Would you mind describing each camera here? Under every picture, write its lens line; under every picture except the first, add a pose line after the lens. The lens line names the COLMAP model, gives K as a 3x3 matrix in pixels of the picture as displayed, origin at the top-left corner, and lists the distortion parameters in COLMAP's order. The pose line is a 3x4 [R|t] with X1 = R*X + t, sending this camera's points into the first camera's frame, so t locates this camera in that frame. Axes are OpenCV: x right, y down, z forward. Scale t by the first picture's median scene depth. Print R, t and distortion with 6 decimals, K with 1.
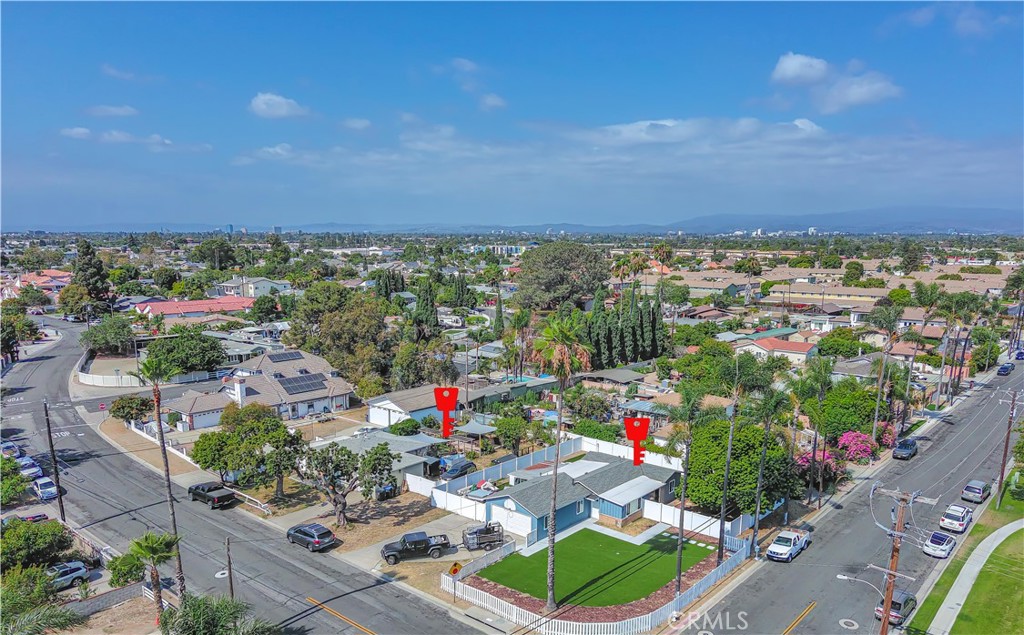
lens RADIAL K [[707.3, 0, 540.1], [0, 707.3, 445.6], [0, 0, 1]] dist [0.021141, -0.012561]
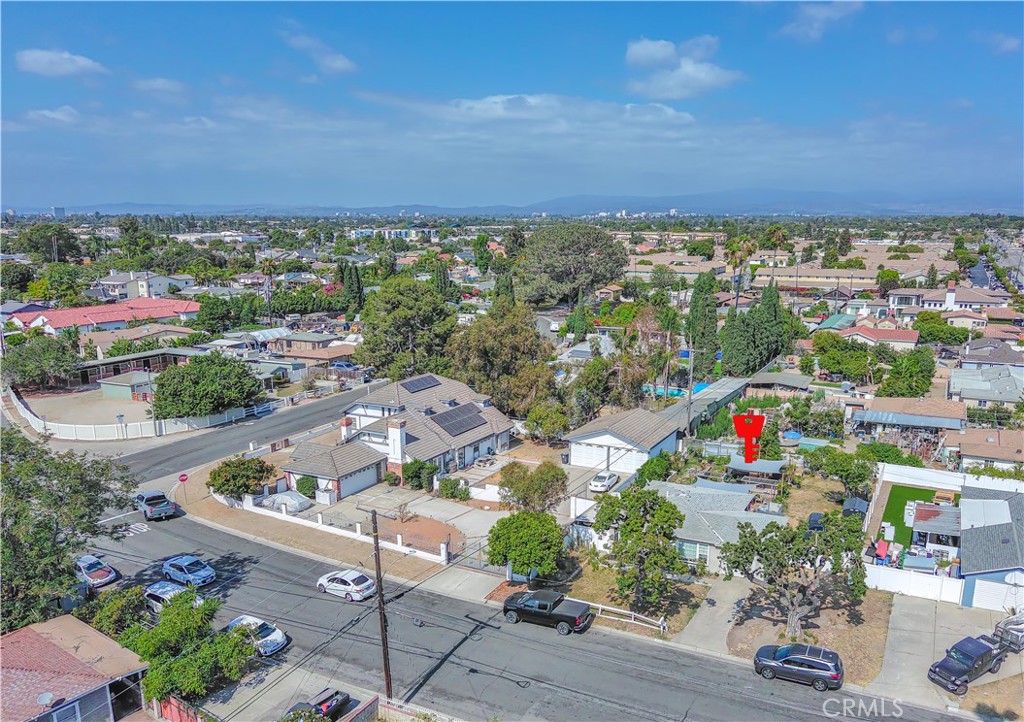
lens RADIAL K [[737.8, 0, 620.9], [0, 737.8, 447.4], [0, 0, 1]] dist [0.021019, -0.019272]
pose [[0.961121, -0.085310, 0.262618, -0.388680], [0.081657, 0.996352, 0.024814, -0.065793], [-0.263777, -0.002405, 0.964581, 0.215880]]
